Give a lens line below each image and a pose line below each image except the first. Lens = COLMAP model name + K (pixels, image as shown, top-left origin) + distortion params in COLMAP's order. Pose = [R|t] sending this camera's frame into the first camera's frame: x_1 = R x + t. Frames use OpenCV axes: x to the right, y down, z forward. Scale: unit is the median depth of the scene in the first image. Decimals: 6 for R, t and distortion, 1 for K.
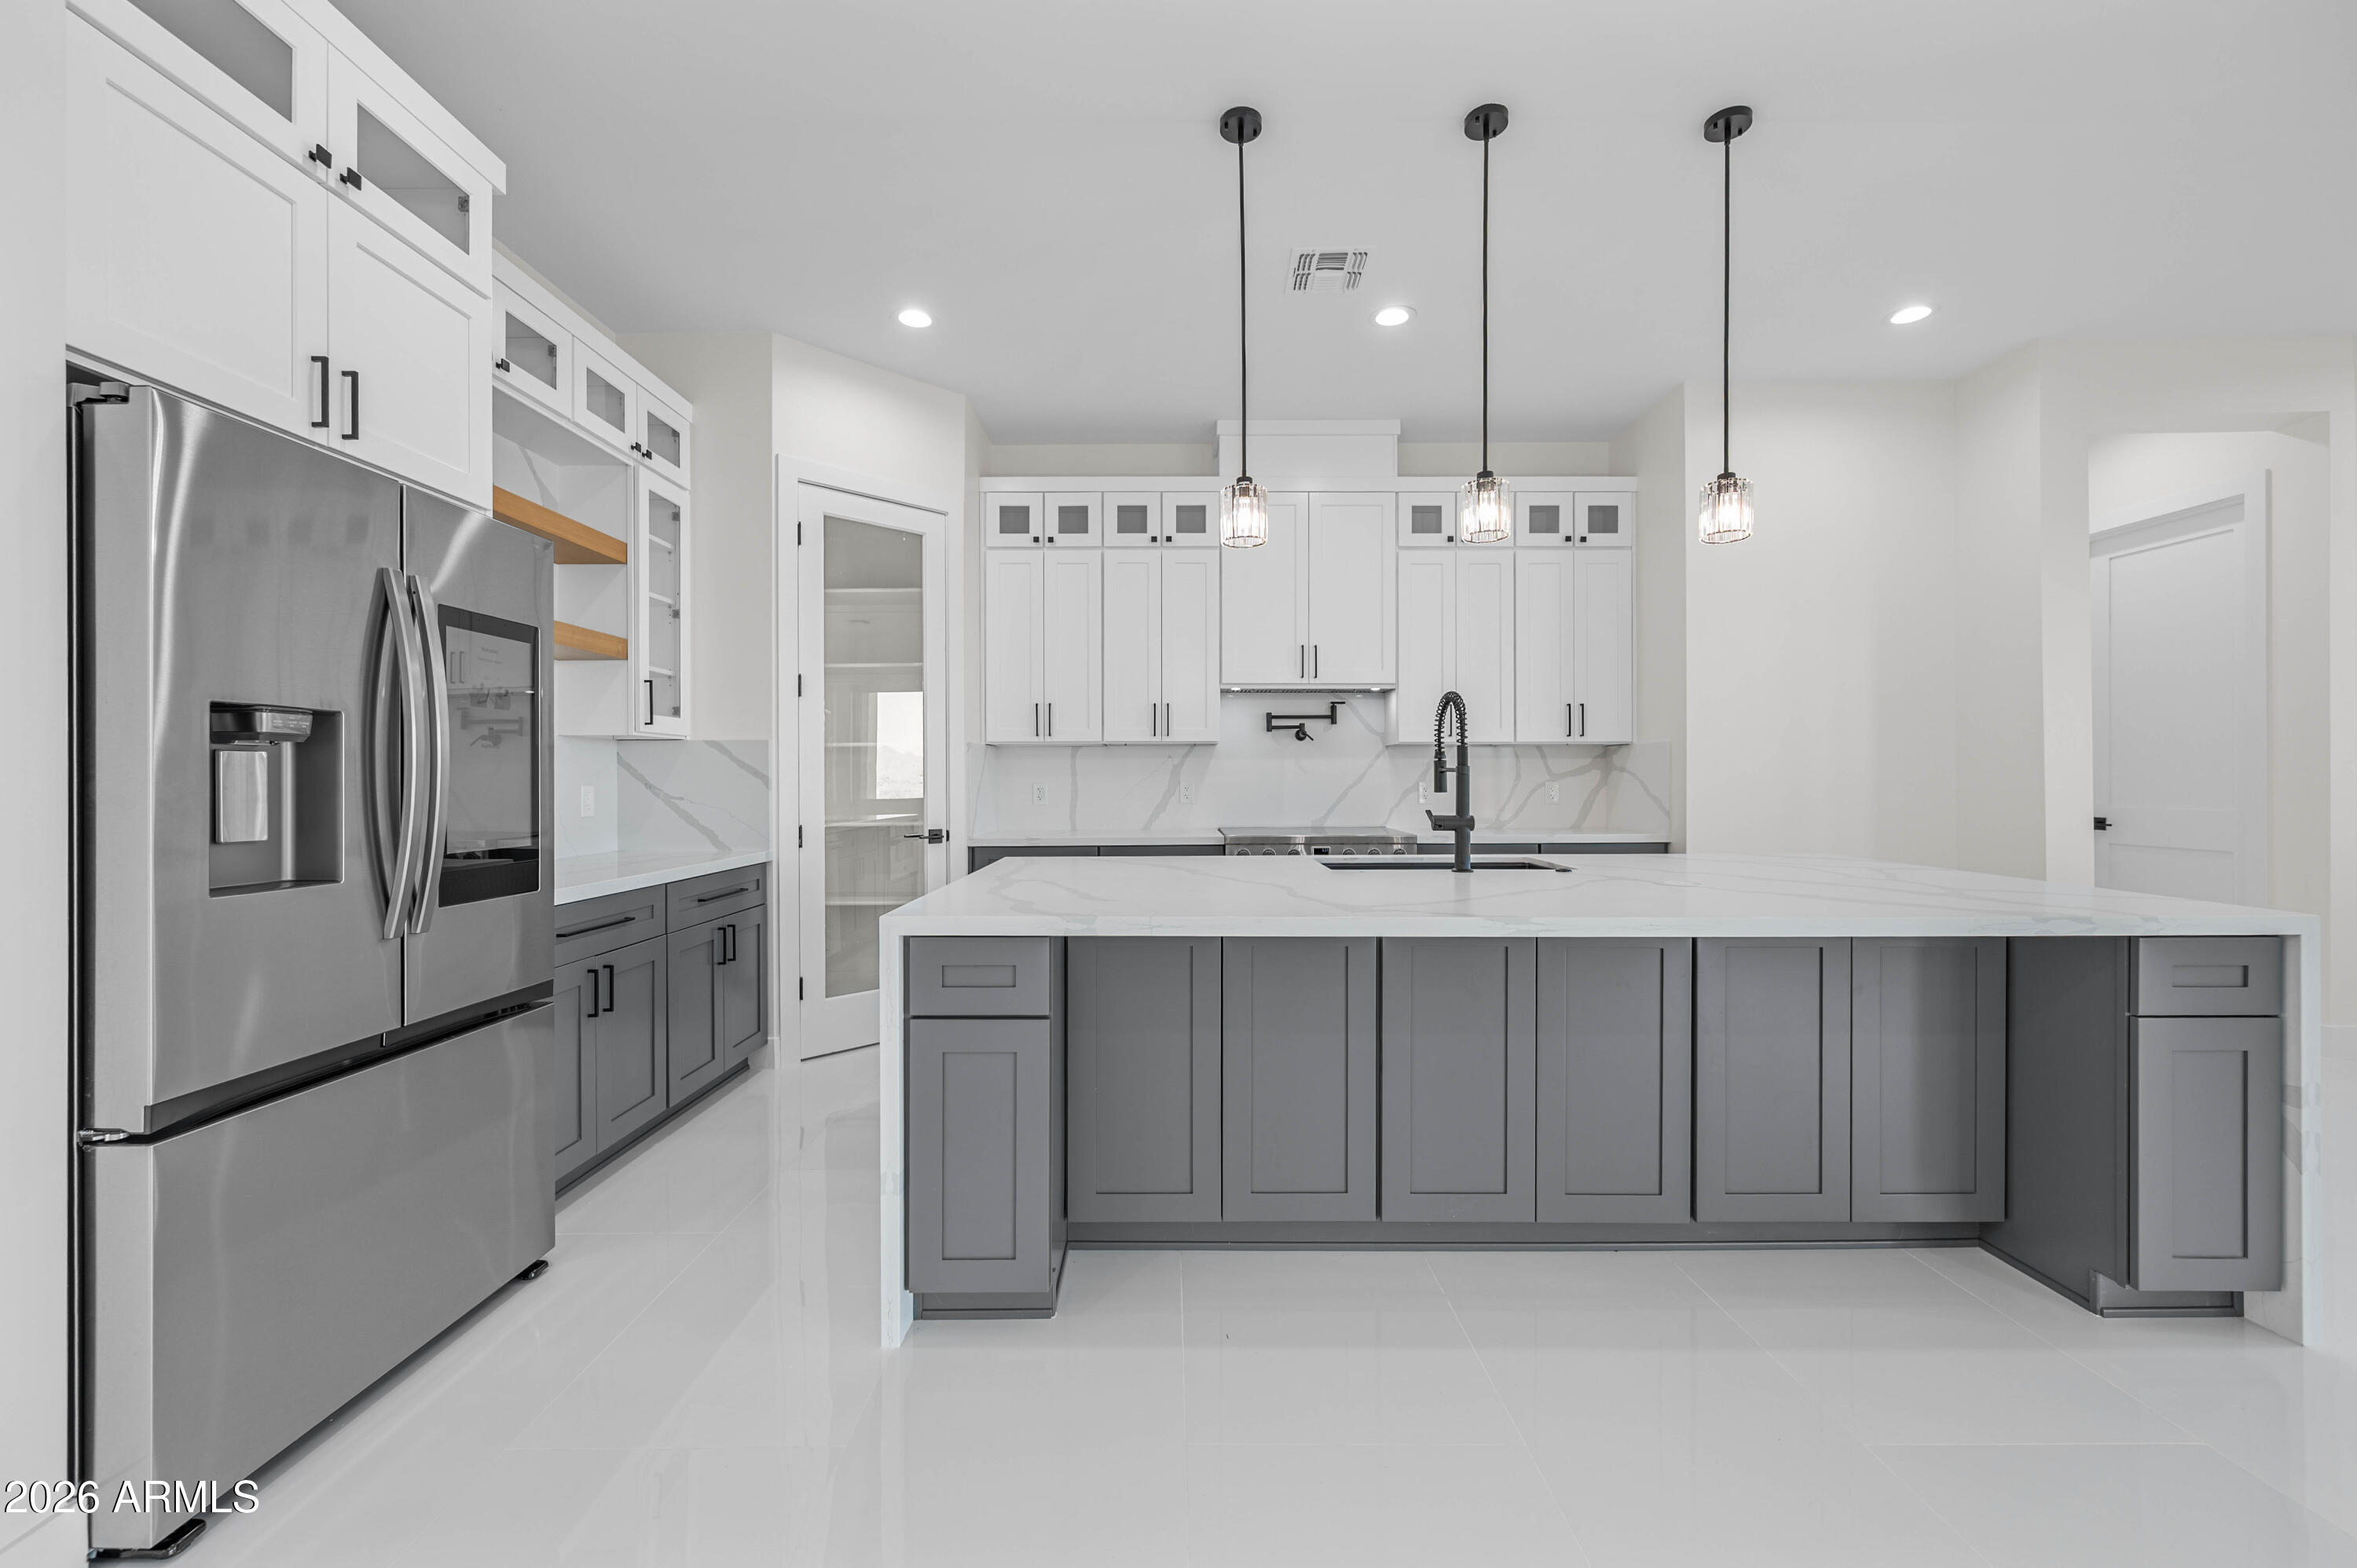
lens RADIAL K [[935.9, 0, 1174.8], [0, 935.9, 781.2], [0, 0, 1]] dist [-0.002062, 0.001297]
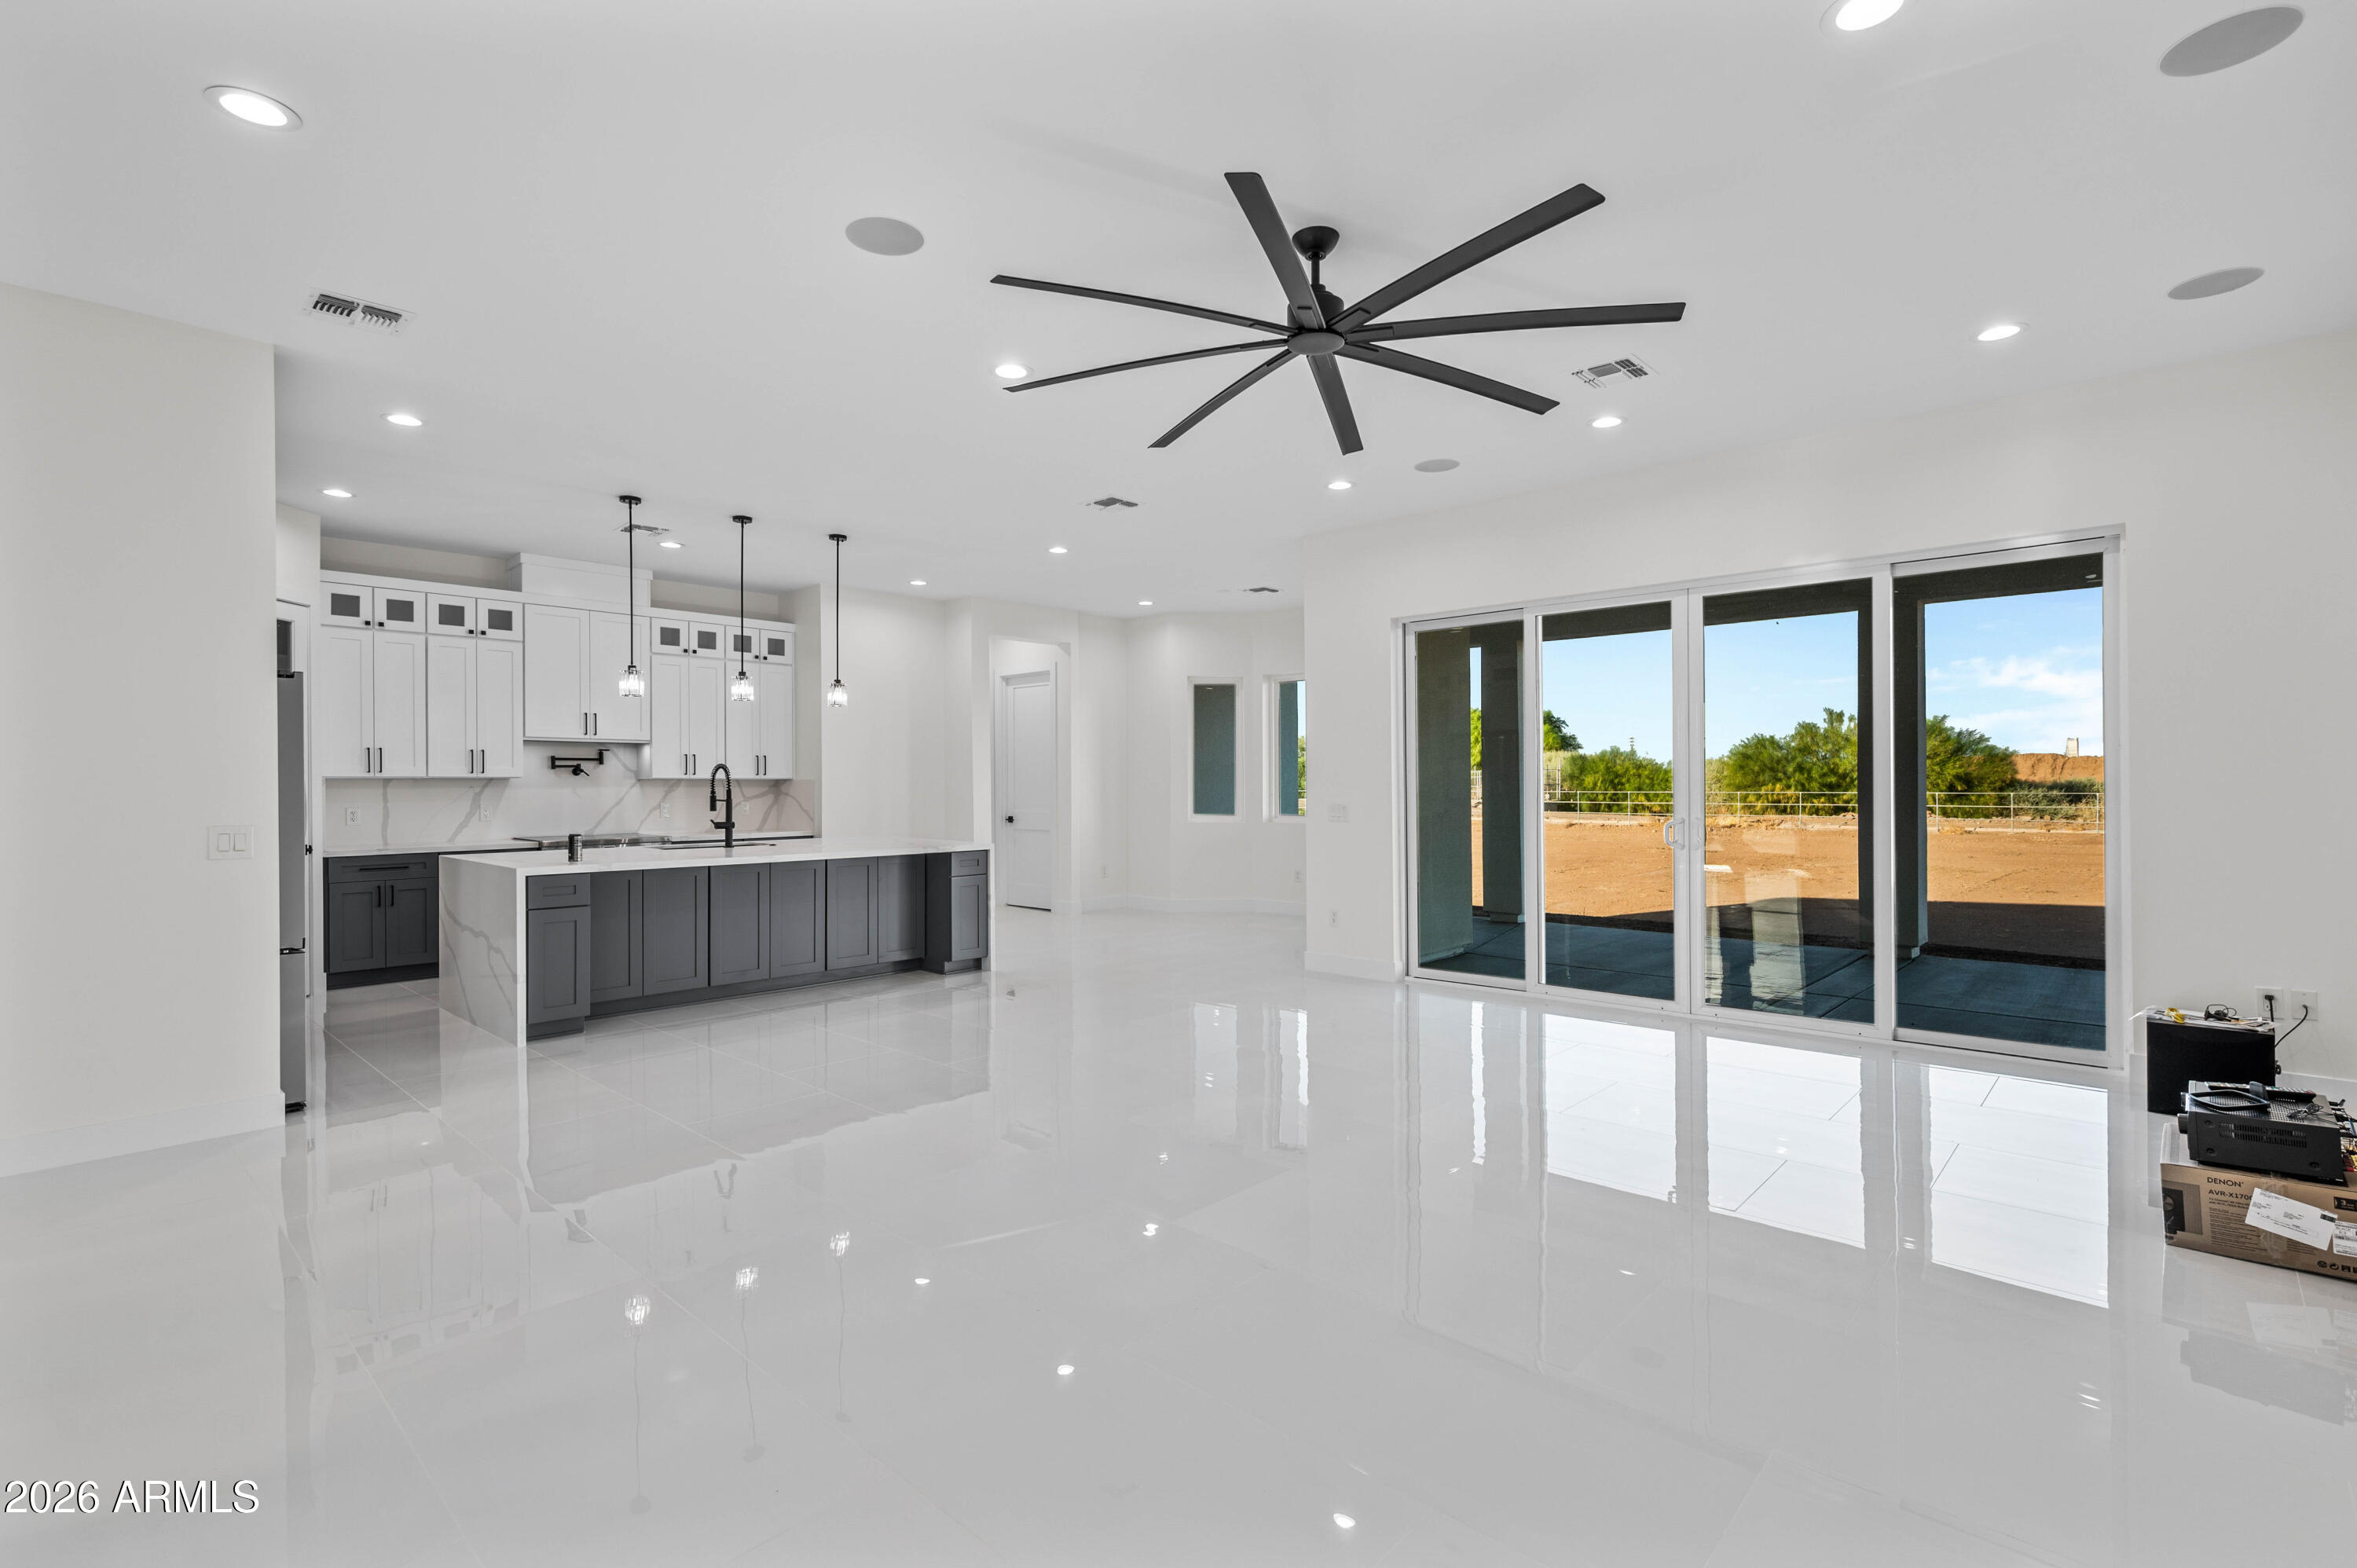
lens RADIAL K [[1062.4, 0, 1153.7], [0, 1062.4, 787.5], [0, 0, 1]] dist [0.003982, -0.000991]
pose [[0.693716, -0.002821, 0.720243, -0.583216], [0.003898, 0.999992, 0.000163, -0.029360], [-0.720238, 0.002695, 0.693722, -1.057596]]
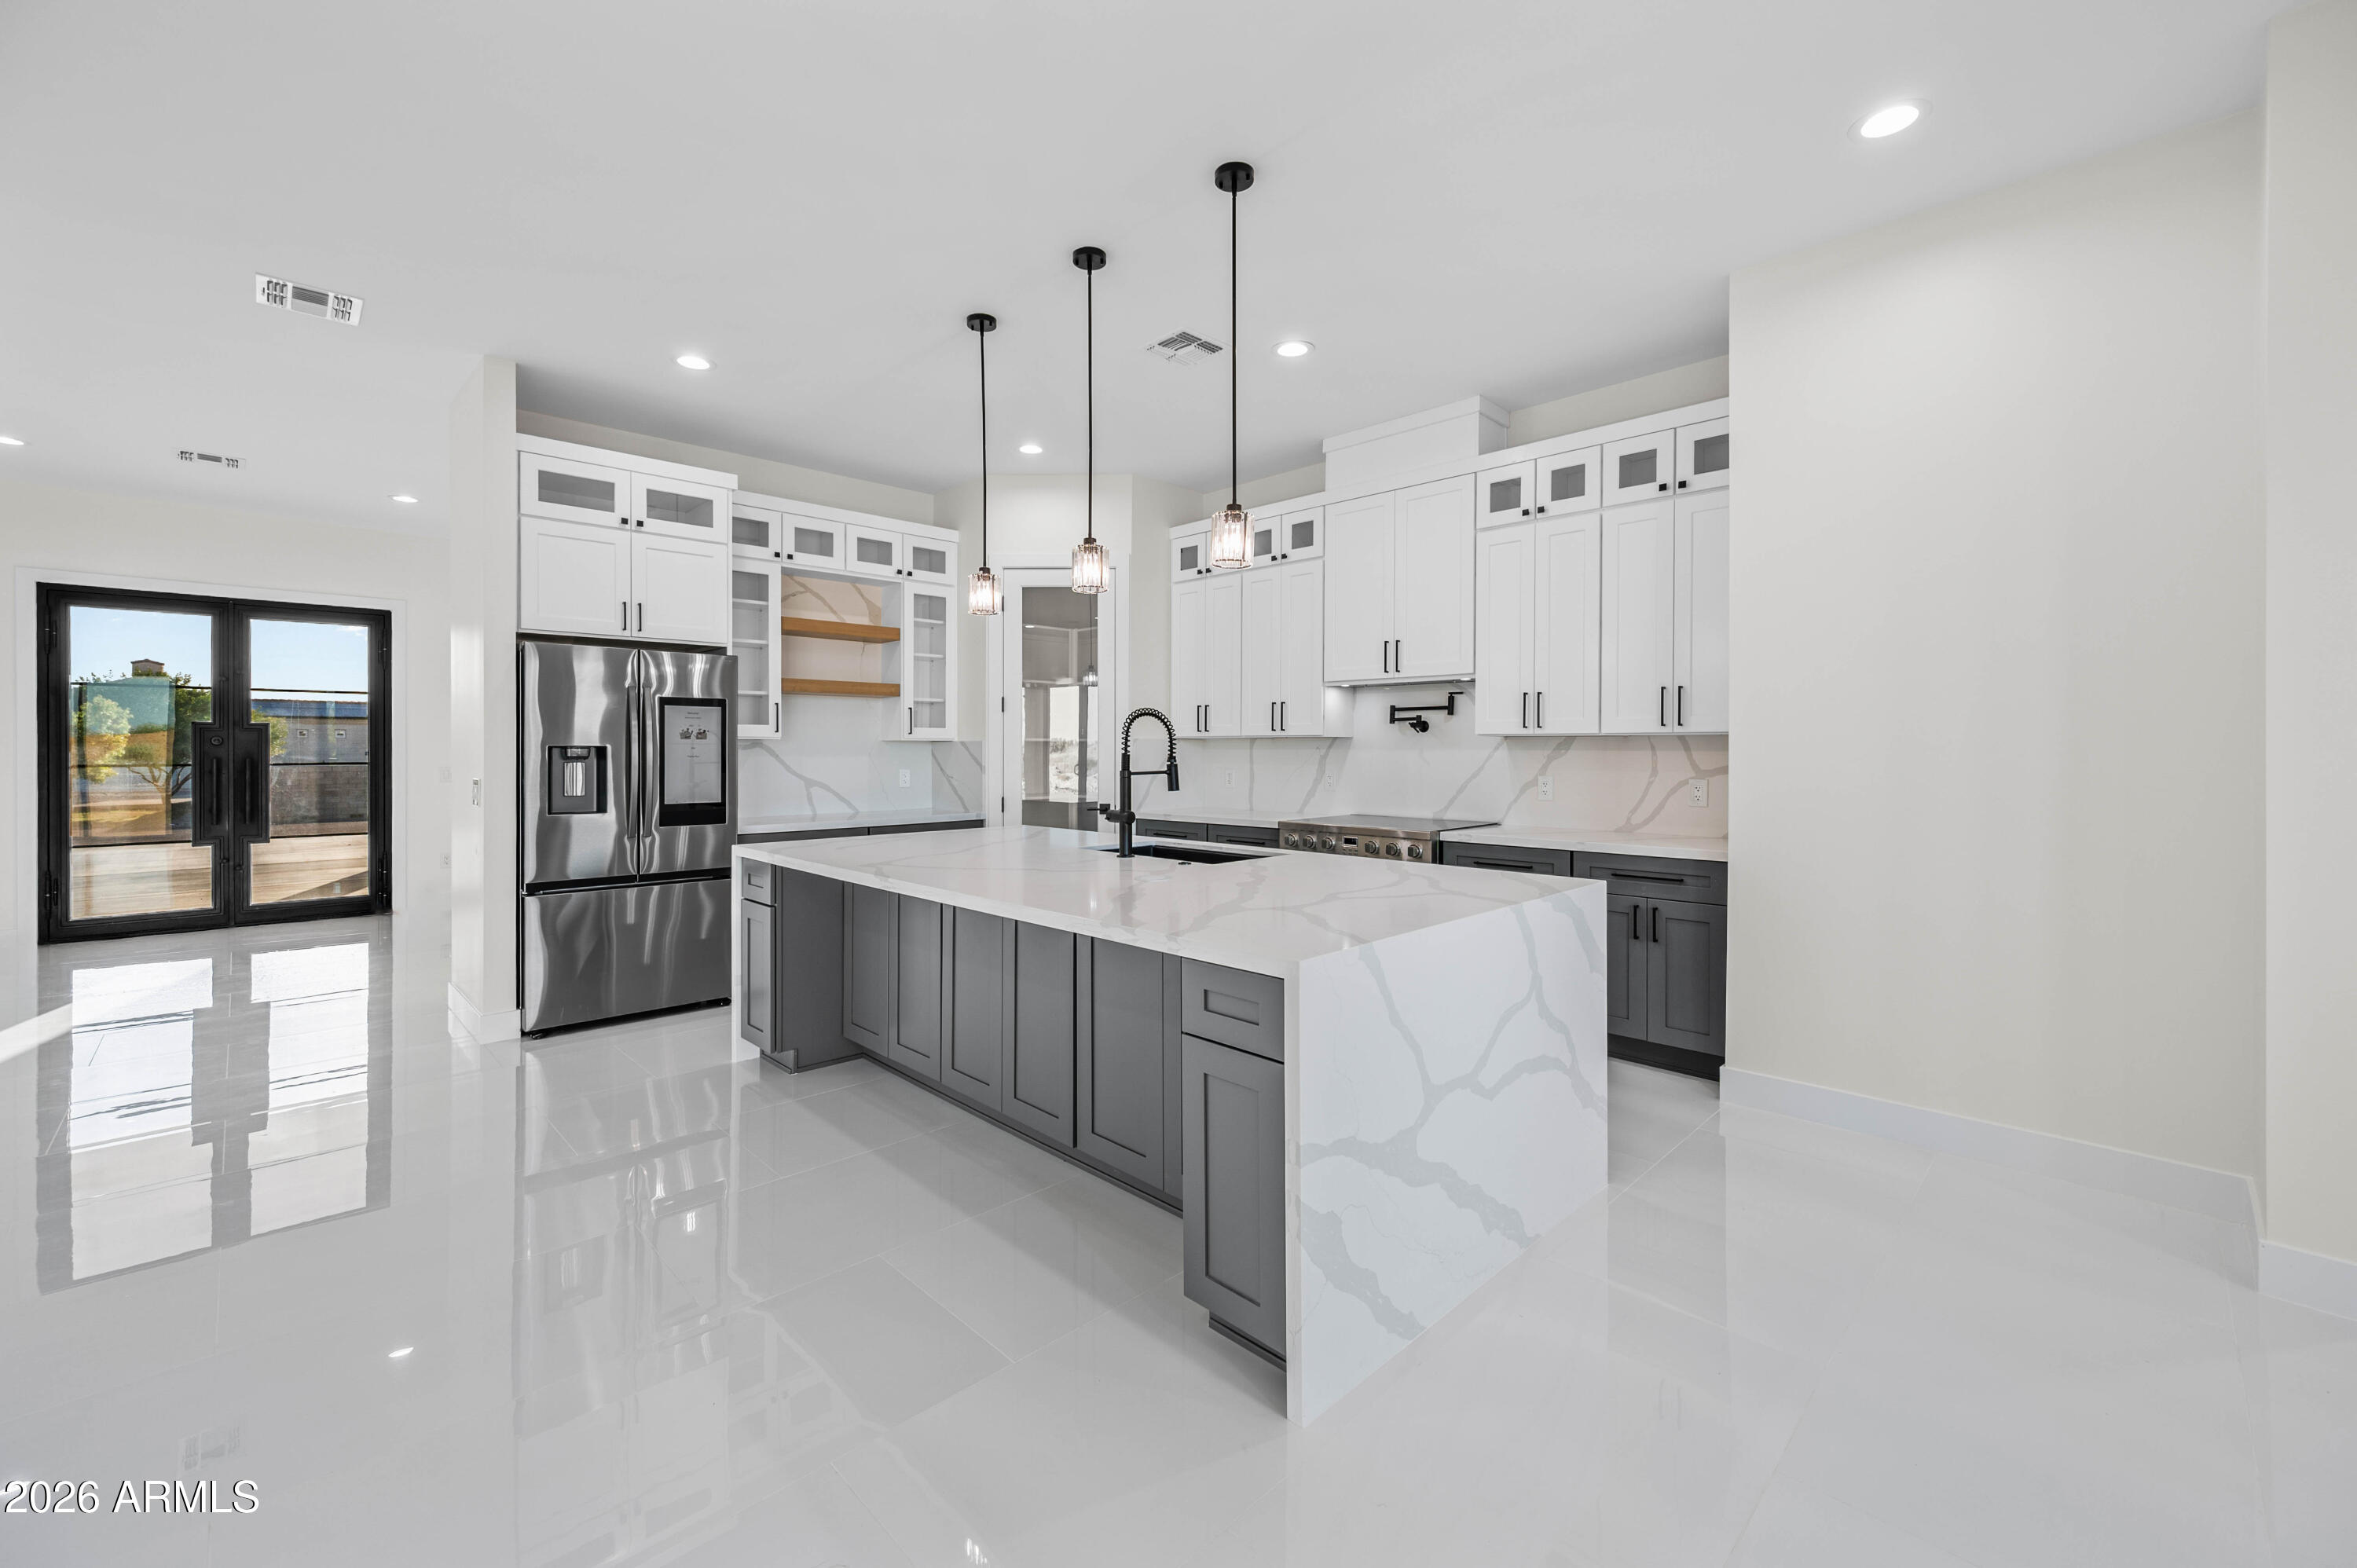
lens RADIAL K [[935.9, 0, 1166.7], [0, 935.9, 765.9], [0, 0, 1]] dist [-0.002062, 0.001297]
pose [[0.701098, 0.016220, -0.712881, 0.893105], [-0.004319, 0.999820, 0.018501, -0.032973], [0.713052, -0.009892, 0.701041, 0.134127]]
